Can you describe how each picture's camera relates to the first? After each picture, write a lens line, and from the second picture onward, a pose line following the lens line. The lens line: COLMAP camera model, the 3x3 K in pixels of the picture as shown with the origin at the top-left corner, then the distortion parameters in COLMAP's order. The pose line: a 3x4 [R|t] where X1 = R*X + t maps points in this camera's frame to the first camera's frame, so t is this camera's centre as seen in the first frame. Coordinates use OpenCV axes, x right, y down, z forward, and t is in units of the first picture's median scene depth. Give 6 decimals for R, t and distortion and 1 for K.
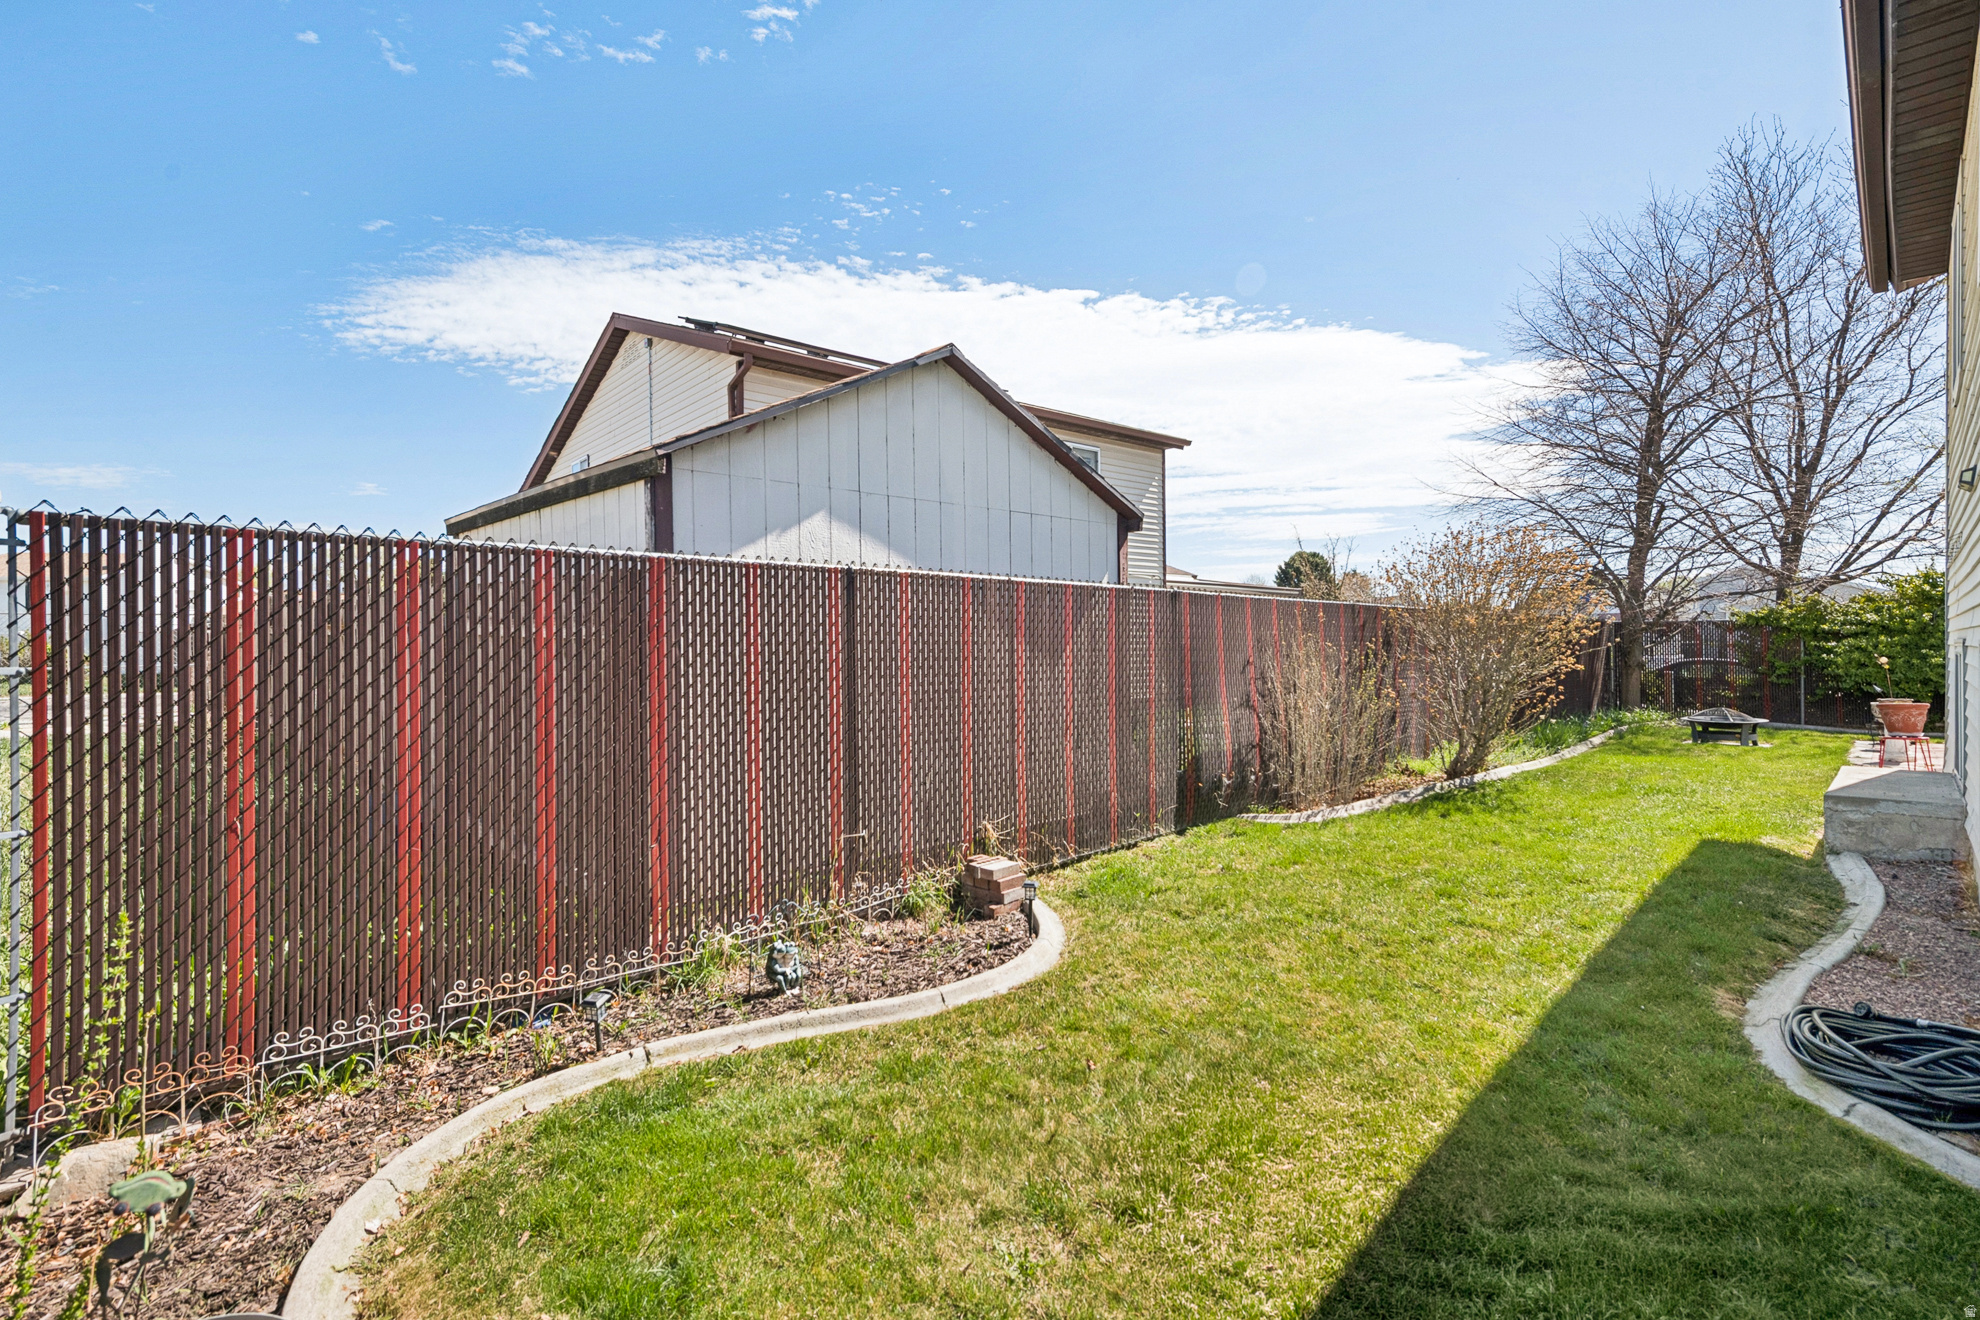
lens RADIAL K [[913.3, 0, 993.8], [0, 913.3, 648.5], [0, 0, 1]] dist [0.001296, 0.000196]
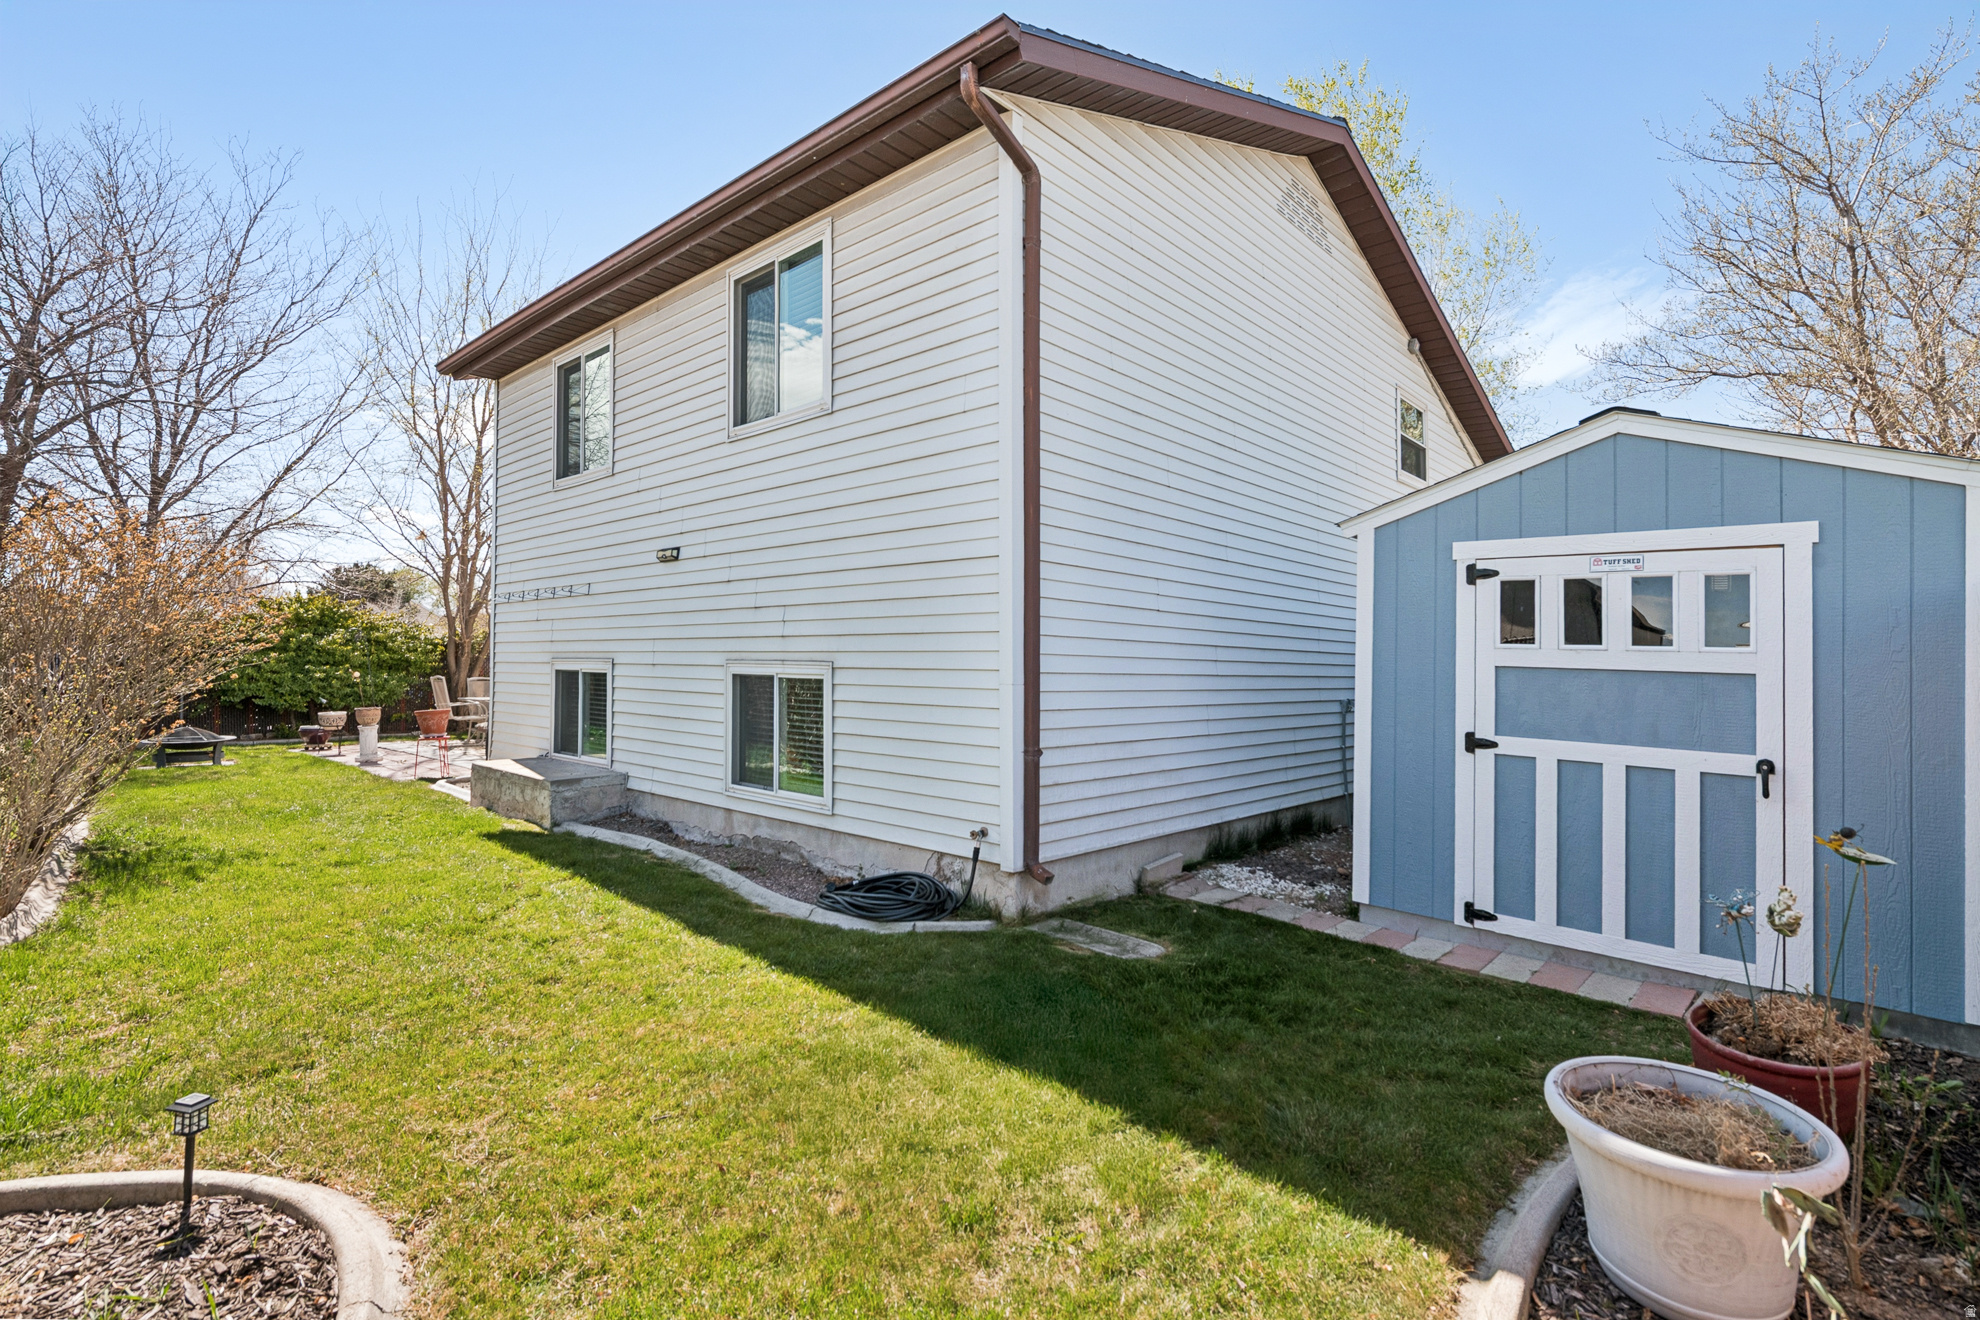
lens RADIAL K [[942.4, 0, 993.2], [0, 942.4, 660.9], [0, 0, 1]] dist [-0.002320, -0.000574]
pose [[-0.037304, 0.004686, 0.999293, -0.466379], [-0.002246, 0.999986, -0.004773, -0.001380], [-0.999301, -0.002422, -0.037293, 0.485689]]
